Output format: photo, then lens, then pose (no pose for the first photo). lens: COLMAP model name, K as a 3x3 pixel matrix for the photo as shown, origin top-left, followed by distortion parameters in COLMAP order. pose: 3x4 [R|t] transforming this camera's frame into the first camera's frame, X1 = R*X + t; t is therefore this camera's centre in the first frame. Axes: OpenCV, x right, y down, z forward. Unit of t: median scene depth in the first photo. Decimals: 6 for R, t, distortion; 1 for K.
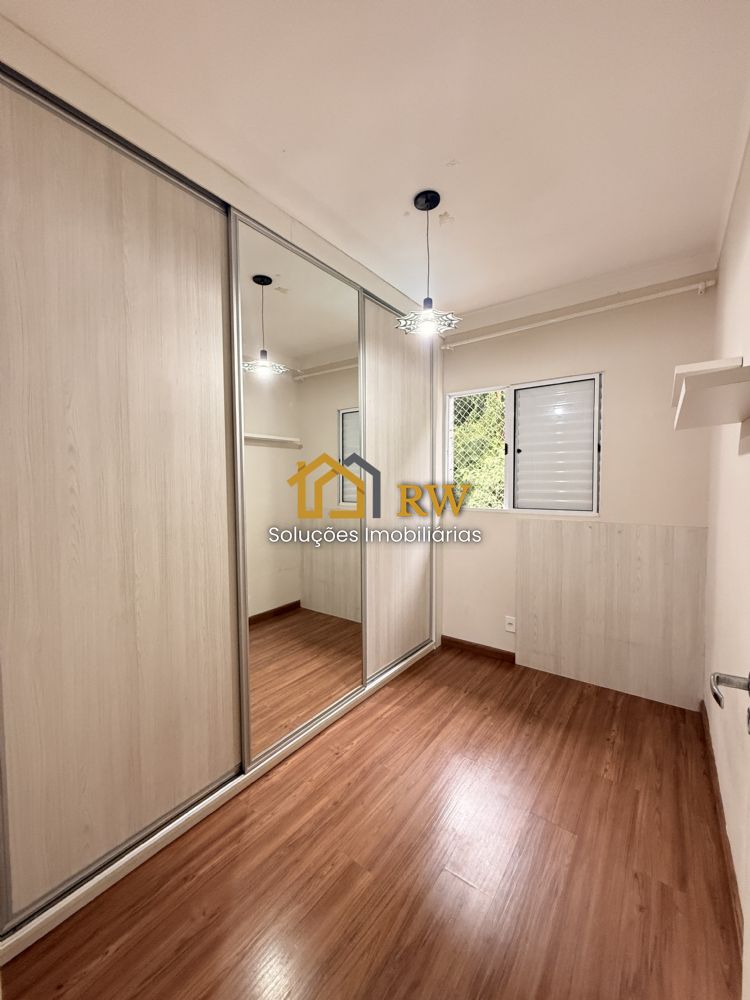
lens RADIAL K [[398.4, 0, 371.3], [0, 398.4, 500.7], [0, 0, 1]] dist [0.001725, 0.000320]
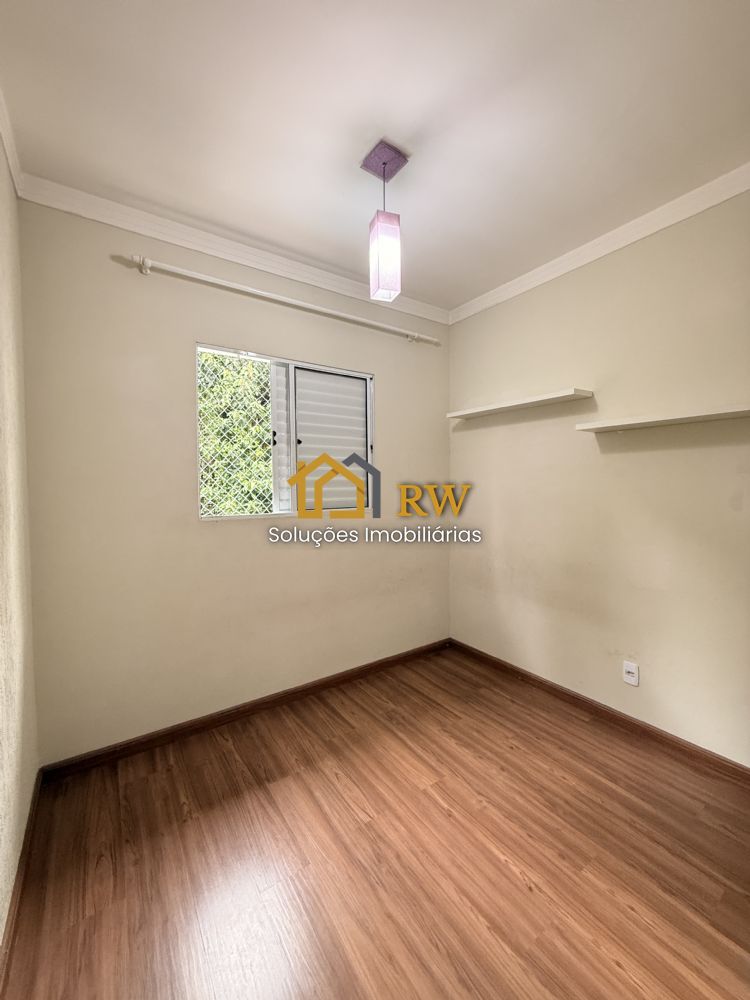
lens RADIAL K [[398.4, 0, 377.9], [0, 398.4, 499.1], [0, 0, 1]] dist [0.001725, 0.000320]
pose [[0.324355, -0.037428, 0.945195, -0.830259], [0.048654, 0.998554, 0.022845, -0.015796], [-0.944683, 0.038577, 0.325708, 1.112518]]
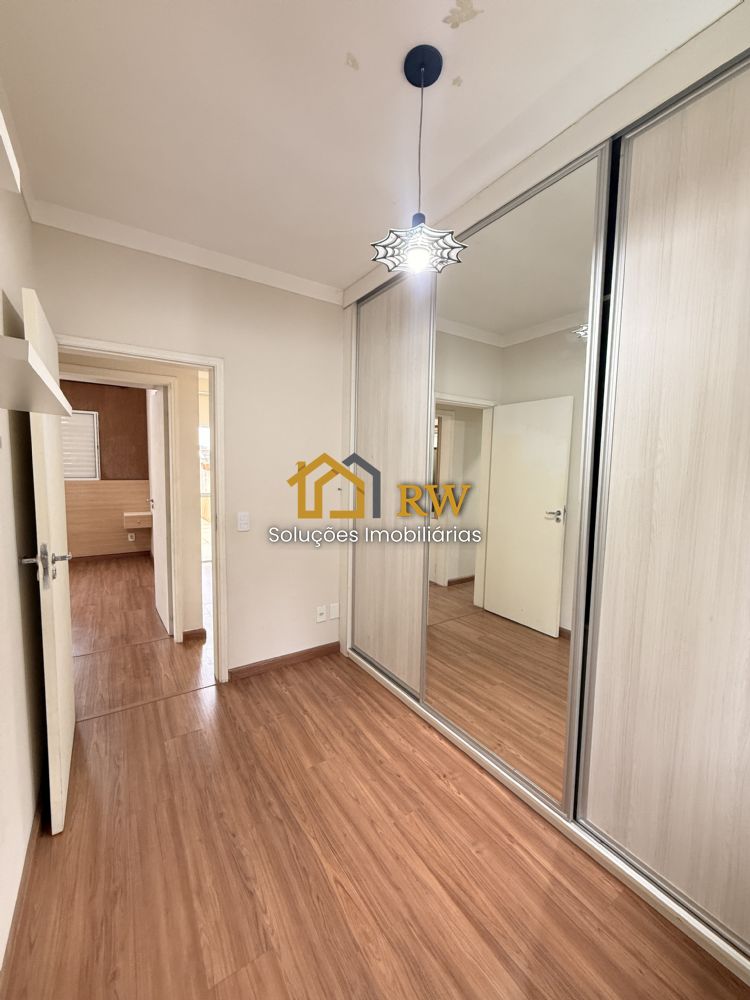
lens RADIAL K [[398.4, 0, 375.5], [0, 398.4, 497.4], [0, 0, 1]] dist [0.001725, 0.000320]
pose [[-0.340822, 0.074655, -0.937159, 0.861503], [-0.064452, 0.992641, 0.102515, -0.088176], [0.937916, 0.095341, -0.333503, 1.220194]]
